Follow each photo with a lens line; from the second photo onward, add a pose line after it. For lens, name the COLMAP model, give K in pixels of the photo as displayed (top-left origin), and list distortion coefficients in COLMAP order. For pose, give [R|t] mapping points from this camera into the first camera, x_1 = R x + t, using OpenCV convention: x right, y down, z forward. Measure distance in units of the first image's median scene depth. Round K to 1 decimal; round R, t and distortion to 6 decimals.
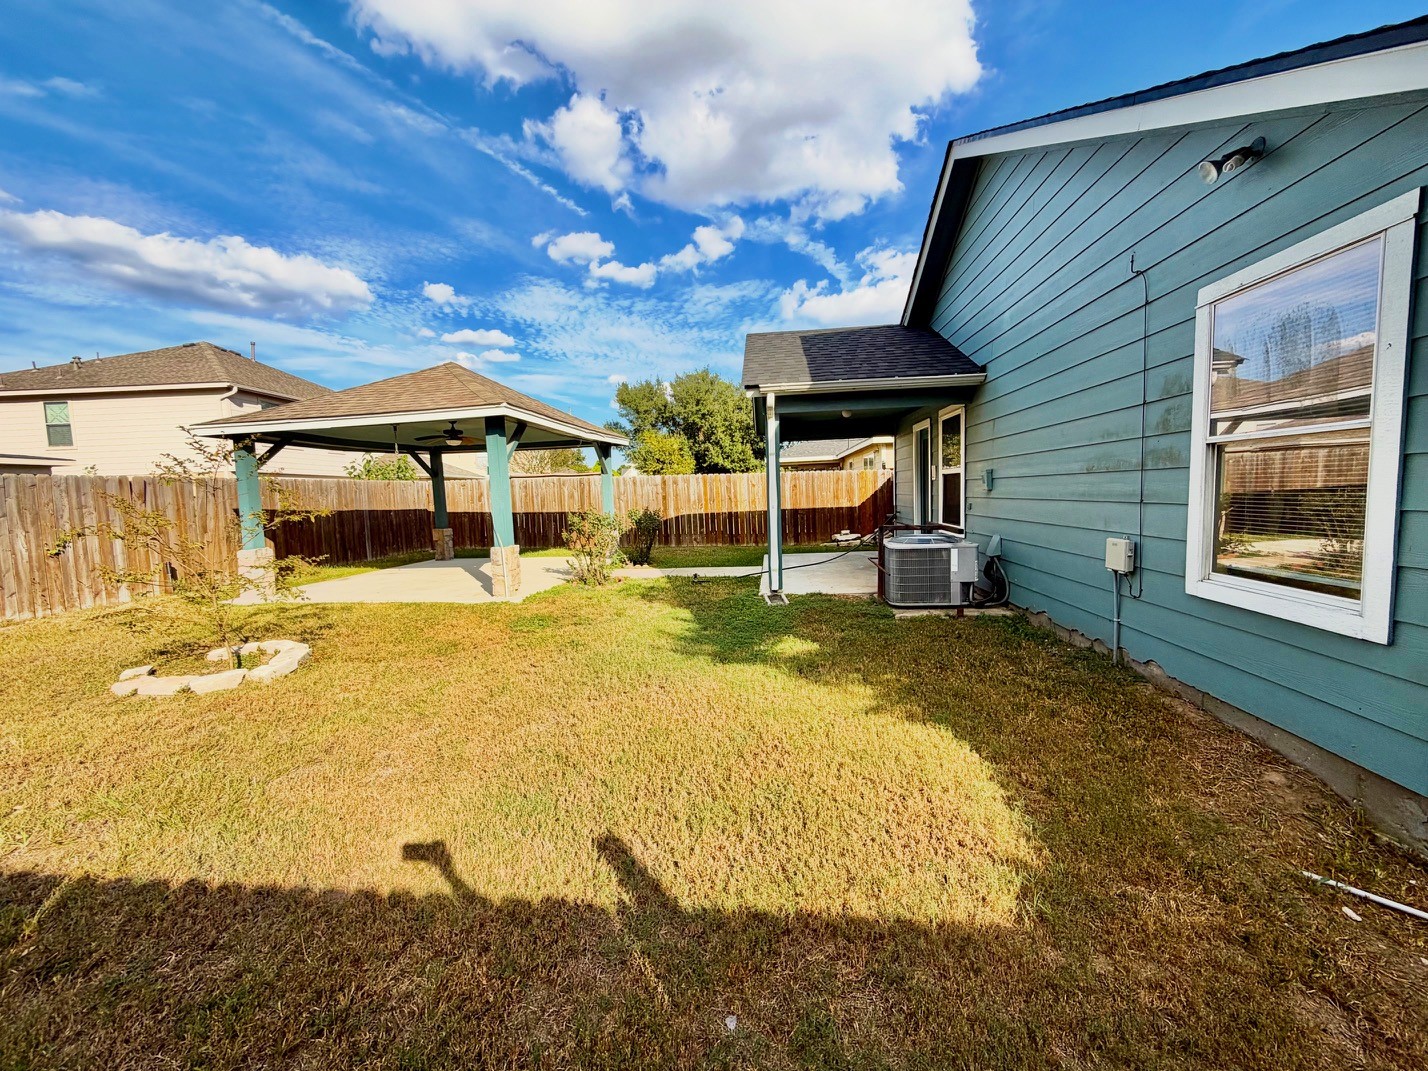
lens RADIAL K [[575.9, 0, 714.0], [0, 575.9, 535.5], [0, 0, 1]] dist [0.007213, -0.000088]
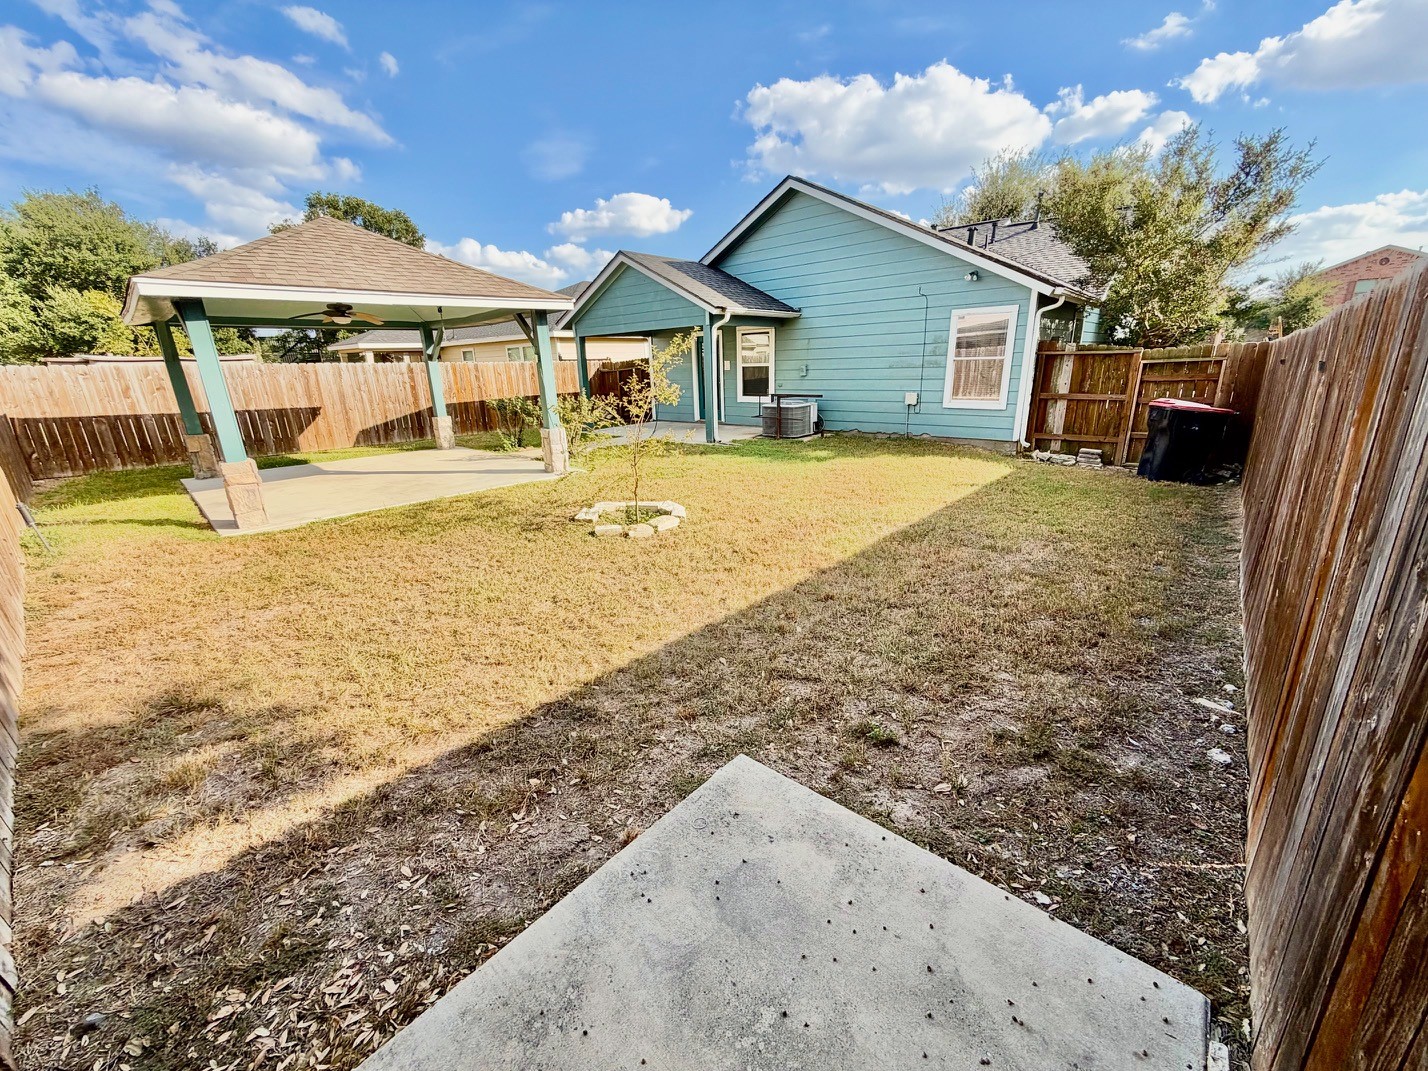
lens RADIAL K [[575.9, 0, 714.0], [0, 575.9, 535.5], [0, 0, 1]] dist [0.007213, -0.000088]
pose [[0.569379, -0.224613, 0.790795, -1.146584], [0.074484, 0.972088, 0.222478, -0.006547], [-0.818694, -0.067772, 0.570217, 0.071852]]
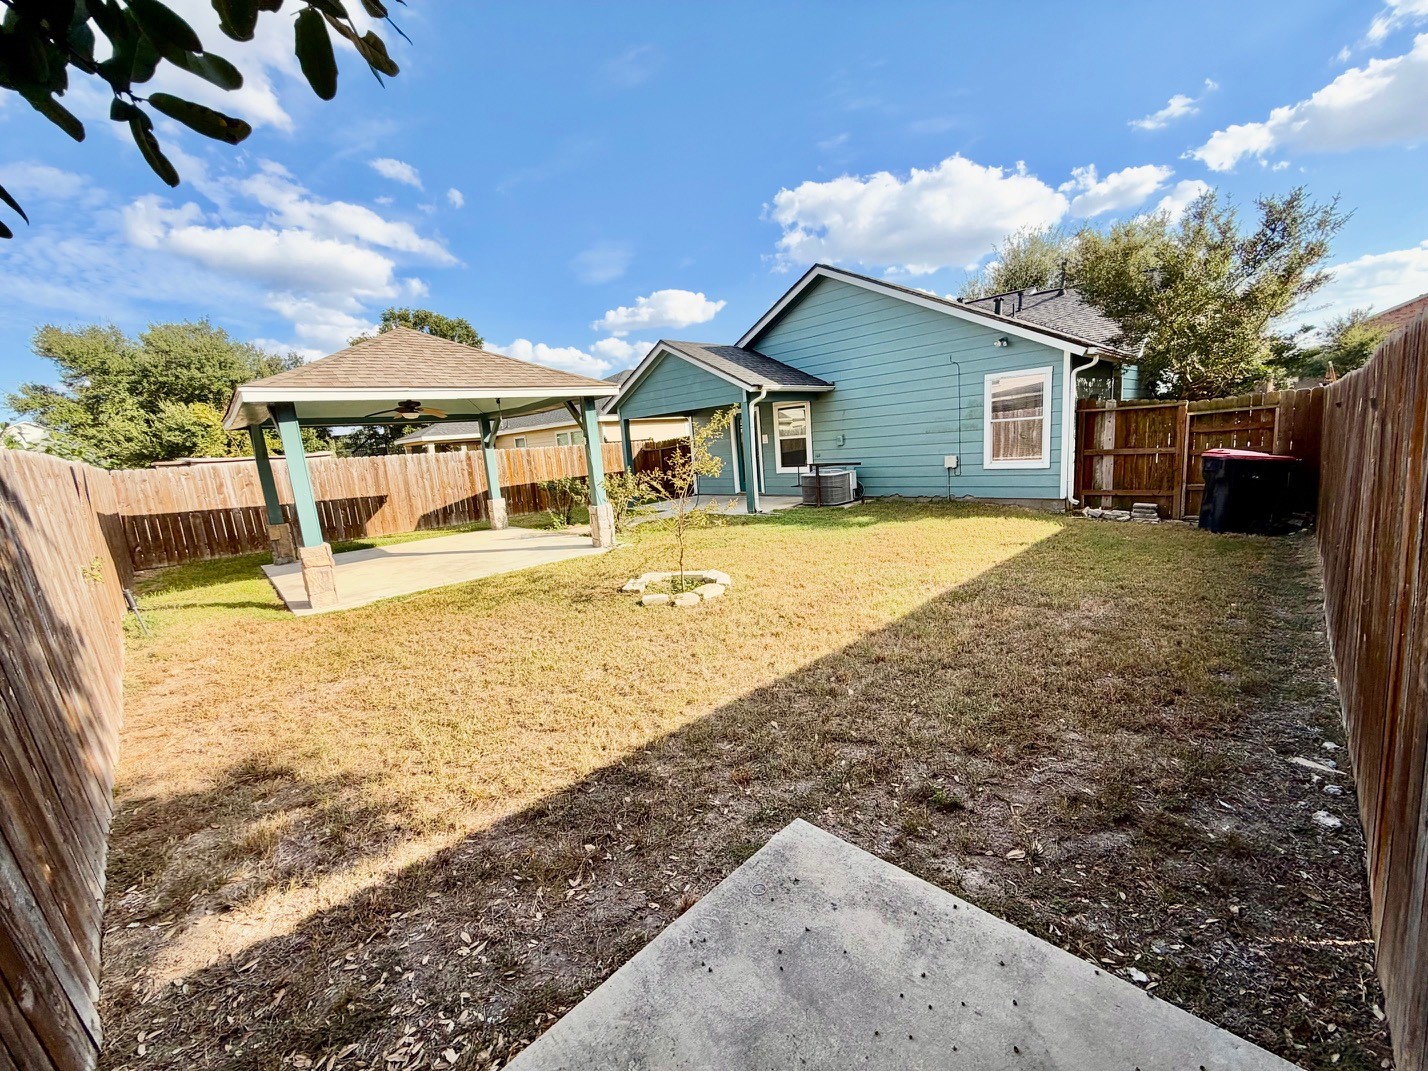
lens RADIAL K [[576.6, 0, 714.2], [0, 576.6, 534.2], [0, 0, 1]] dist [0.009691, -0.000269]
pose [[0.620643, -0.142872, 0.770967, -1.159742], [0.117569, 0.989100, 0.088650, -0.000601], [-0.775229, 0.035622, 0.630675, 0.066279]]
